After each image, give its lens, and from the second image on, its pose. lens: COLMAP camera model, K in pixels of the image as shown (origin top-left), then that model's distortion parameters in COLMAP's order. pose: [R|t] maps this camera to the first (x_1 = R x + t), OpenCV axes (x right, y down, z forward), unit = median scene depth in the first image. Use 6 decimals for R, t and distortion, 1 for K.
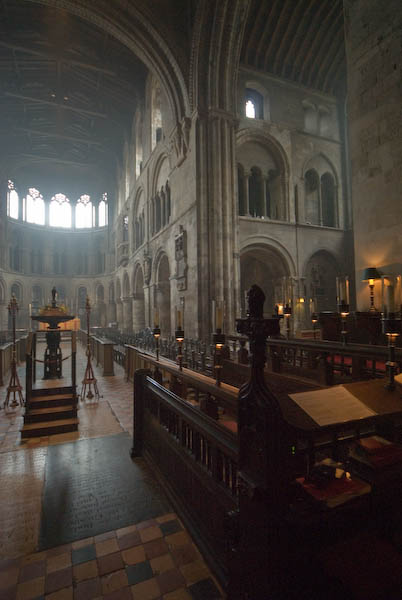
lens RADIAL K [[318.5, 0, 201.0], [0, 318.5, 300.0], [0, 0, 1]] dist [-0.001078, -0.000287]
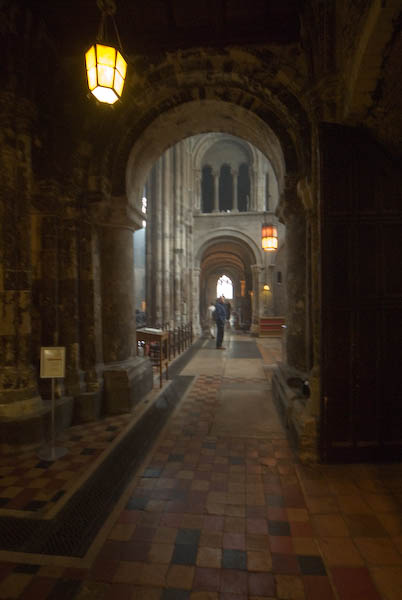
lens RADIAL K [[318.5, 0, 201.0], [0, 318.5, 300.0], [0, 0, 1]] dist [-0.001078, -0.000287]
pose [[0.861186, 0.012848, -0.508128, 0.668420], [0.012796, 0.998816, 0.046941, -0.010039], [0.508129, -0.046927, 0.860002, 0.008900]]
